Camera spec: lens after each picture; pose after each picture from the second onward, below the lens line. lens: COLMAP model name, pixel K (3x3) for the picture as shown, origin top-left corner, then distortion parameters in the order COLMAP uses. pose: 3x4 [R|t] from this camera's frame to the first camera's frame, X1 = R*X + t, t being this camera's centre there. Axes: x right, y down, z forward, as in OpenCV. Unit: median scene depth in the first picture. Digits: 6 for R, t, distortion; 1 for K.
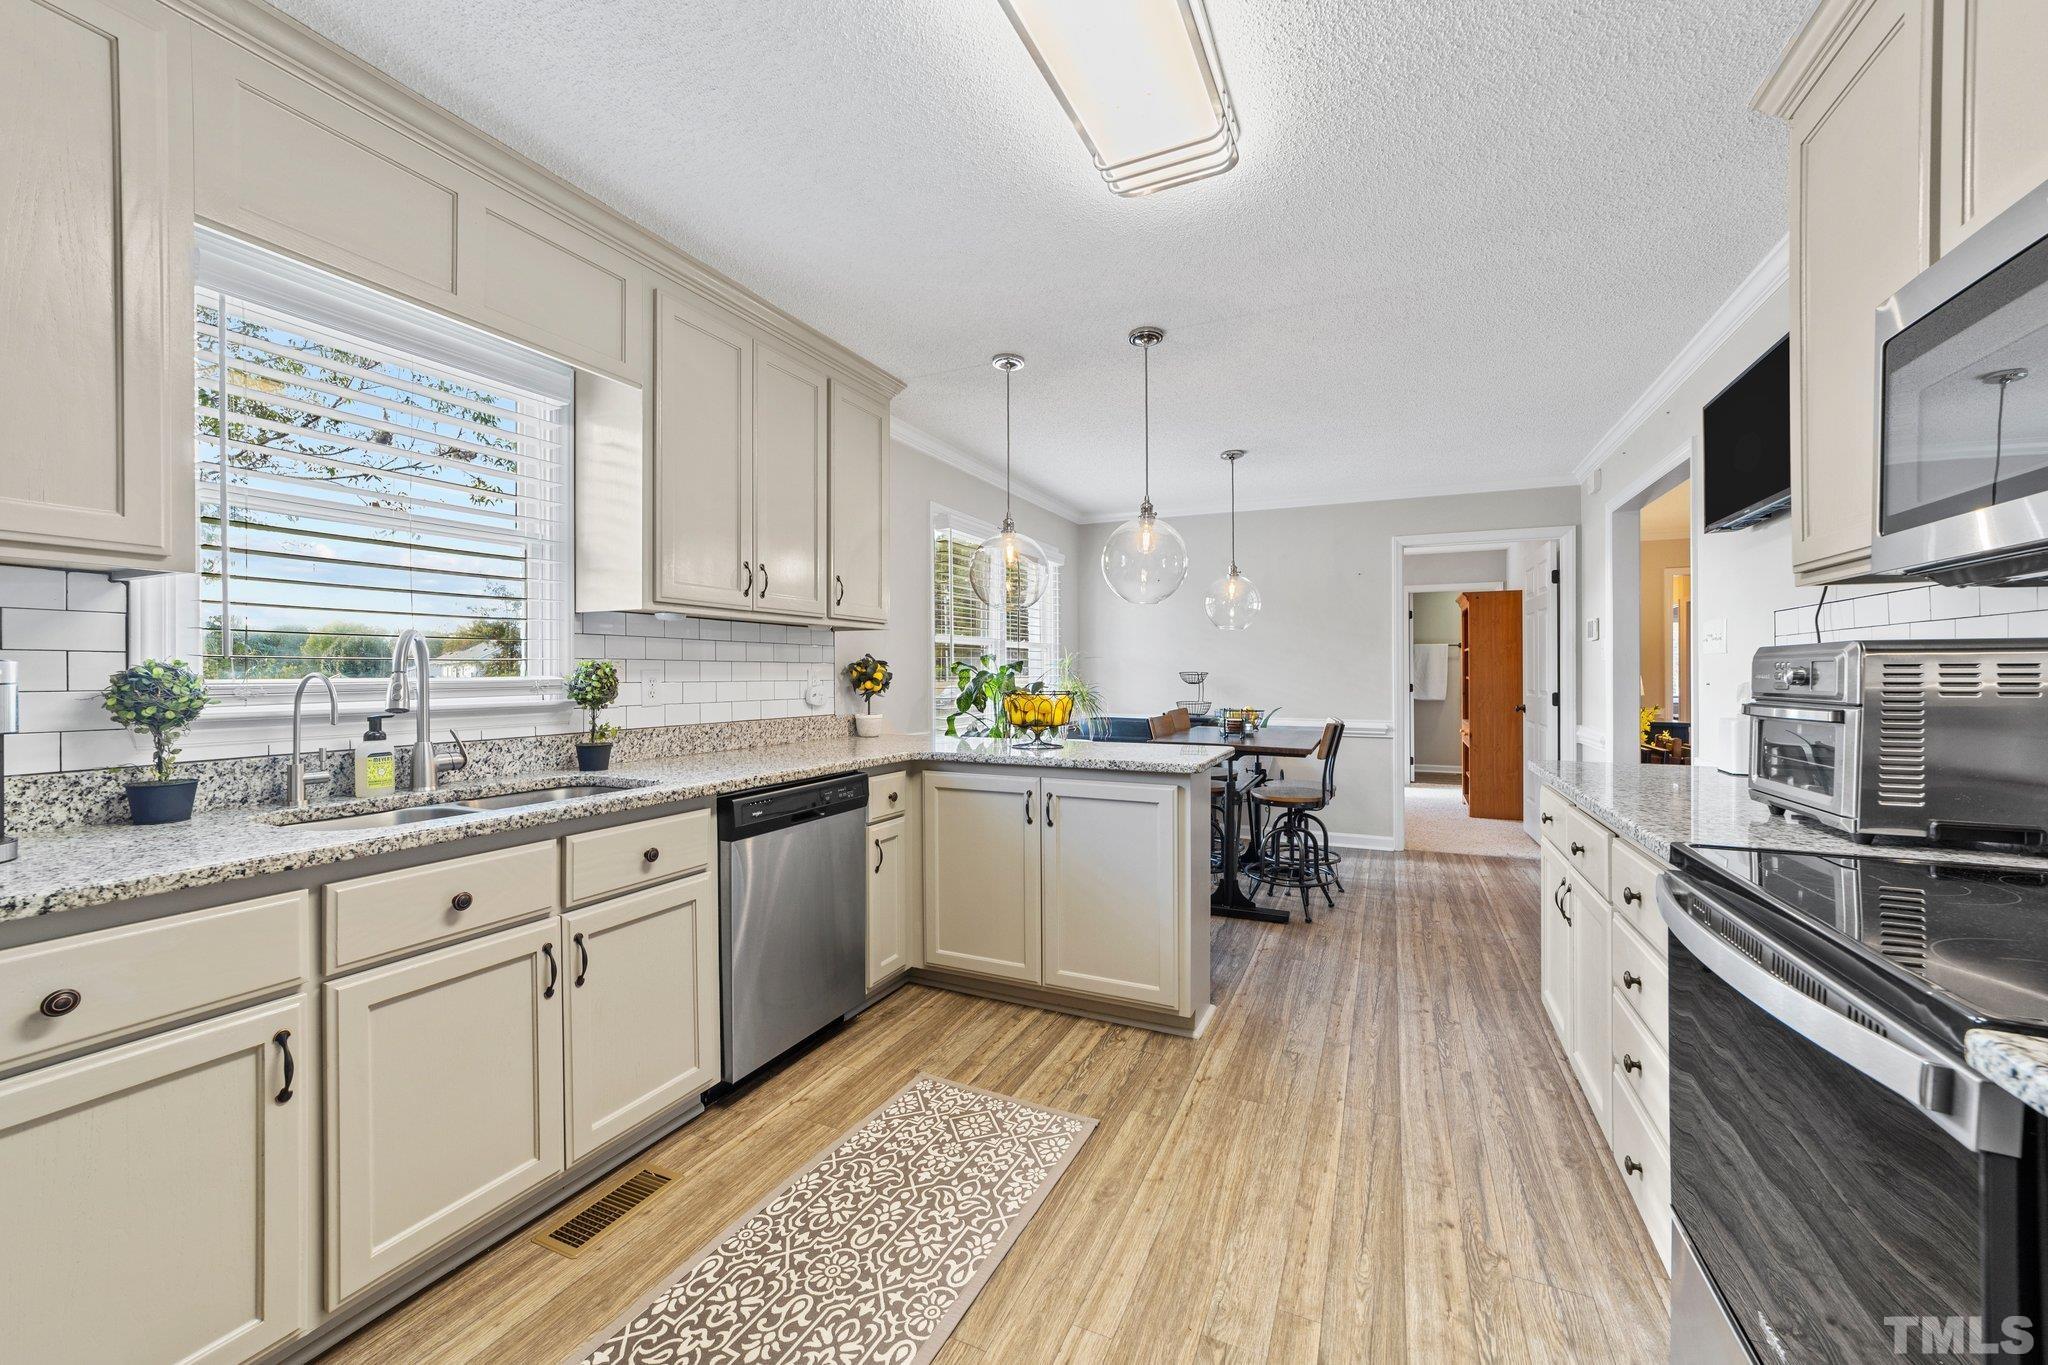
lens RADIAL K [[781.4, 0, 1019.0], [0, 781.4, 673.2], [0, 0, 1]] dist [-0.012099, 0.000059]
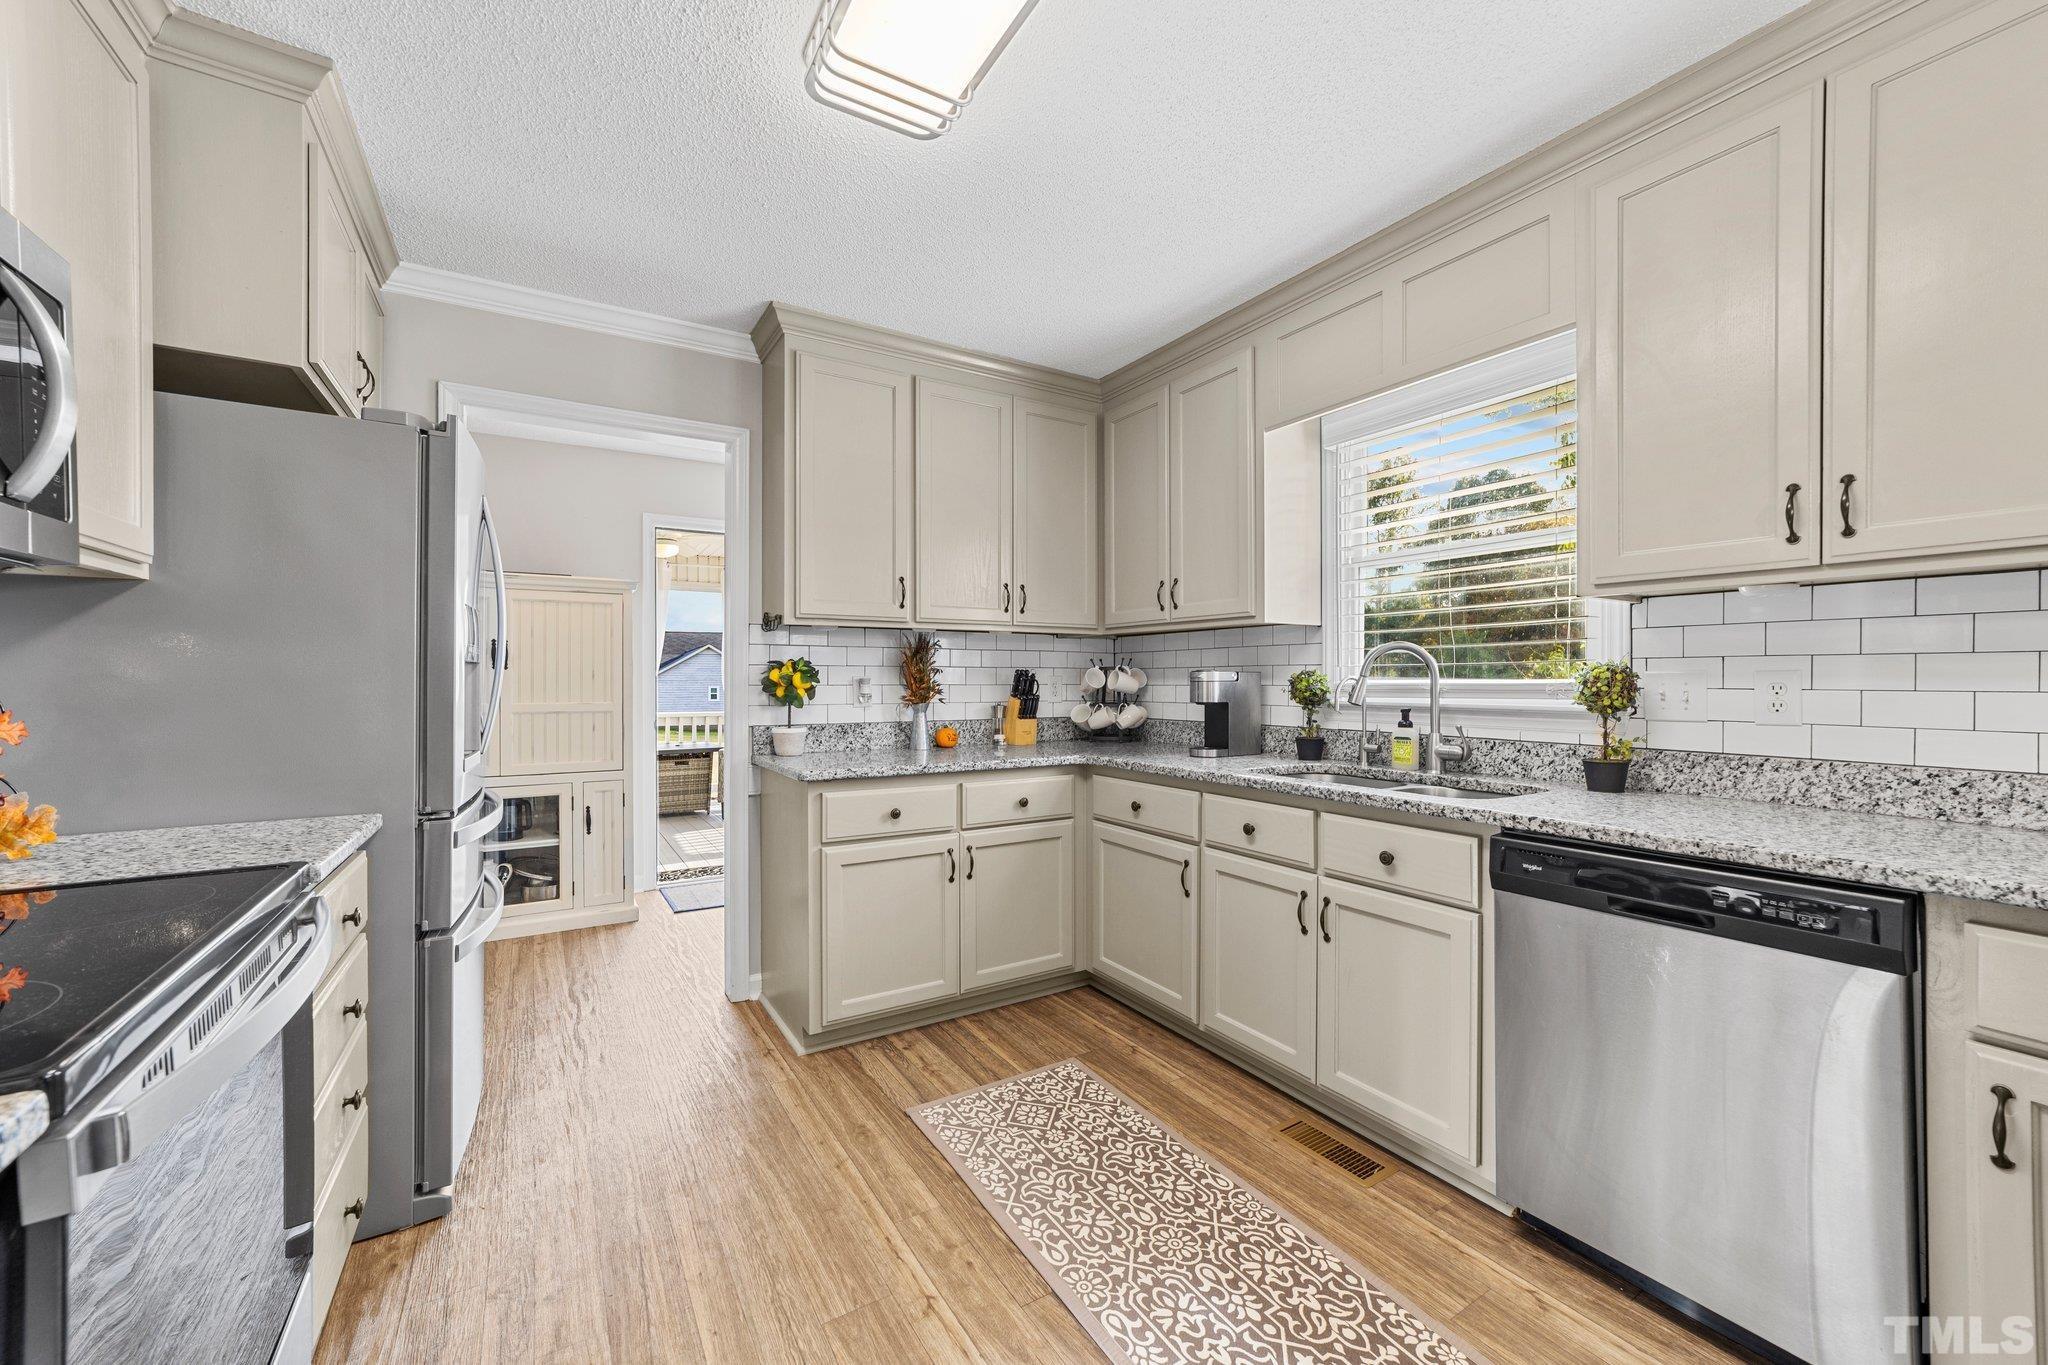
lens RADIAL K [[793.6, 0, 1024.0], [0, 793.6, 682.5], [0, 0, 1]] dist [0.000254, 0.000302]
pose [[-0.542174, 0.006967, -0.840237, 0.656054], [0.003195, 0.999975, 0.006230, -0.000029], [0.840260, 0.000693, -0.542183, 1.197742]]
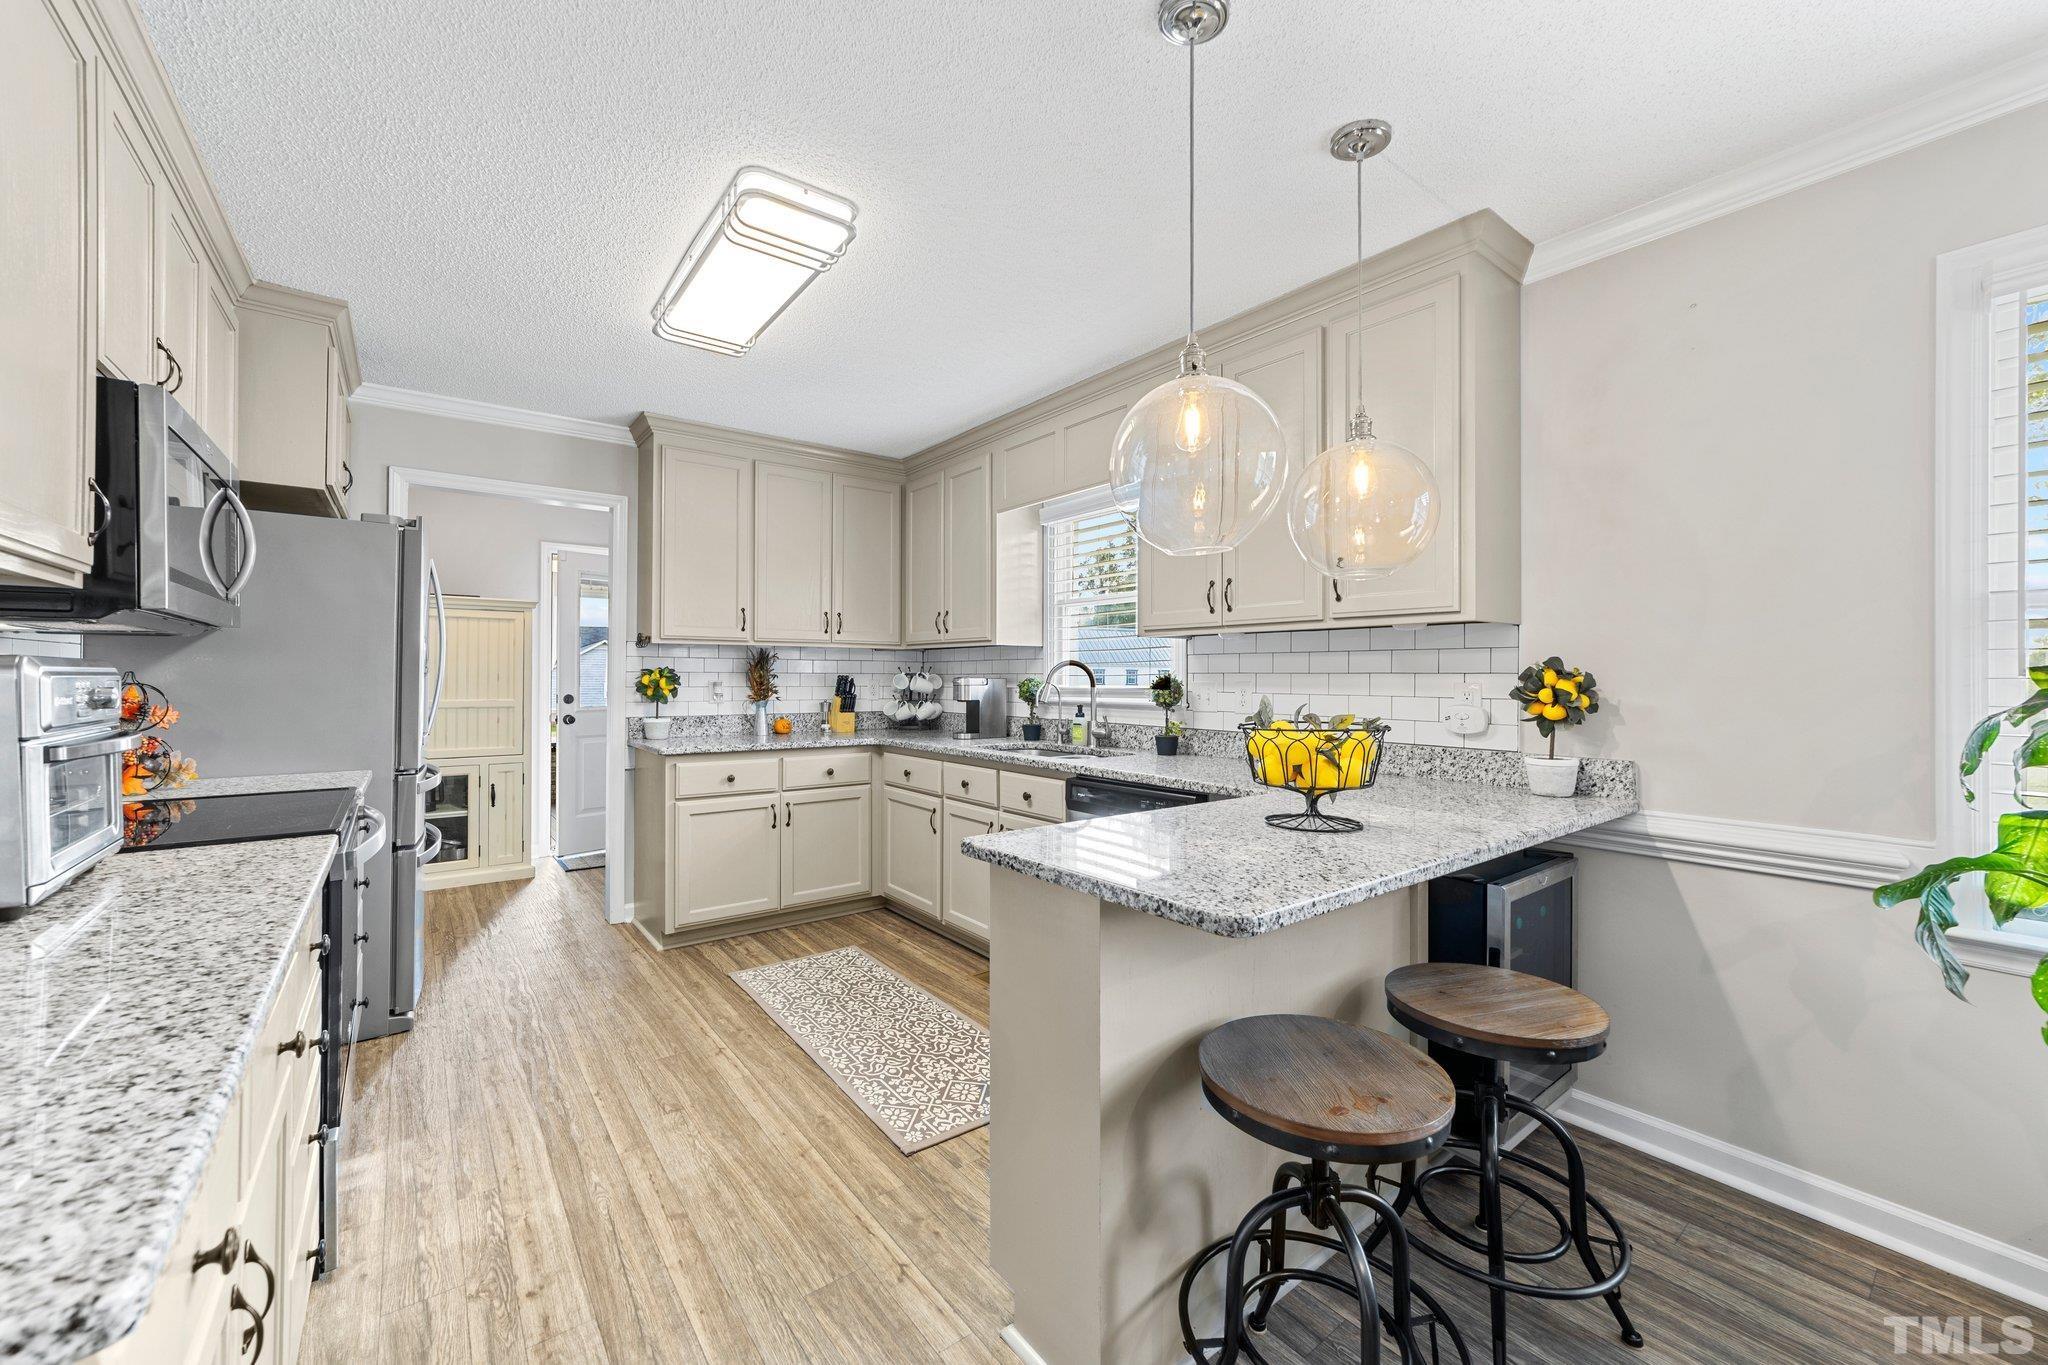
lens RADIAL K [[788.5, 0, 1008.9], [0, 788.5, 672.6], [0, 0, 1]] dist [0.001129, 0.000246]
pose [[-0.460050, -0.003558, -0.887886, 1.038560], [-0.001166, 0.999994, -0.003403, -0.019469], [0.887892, -0.000530, -0.460051, 1.777641]]
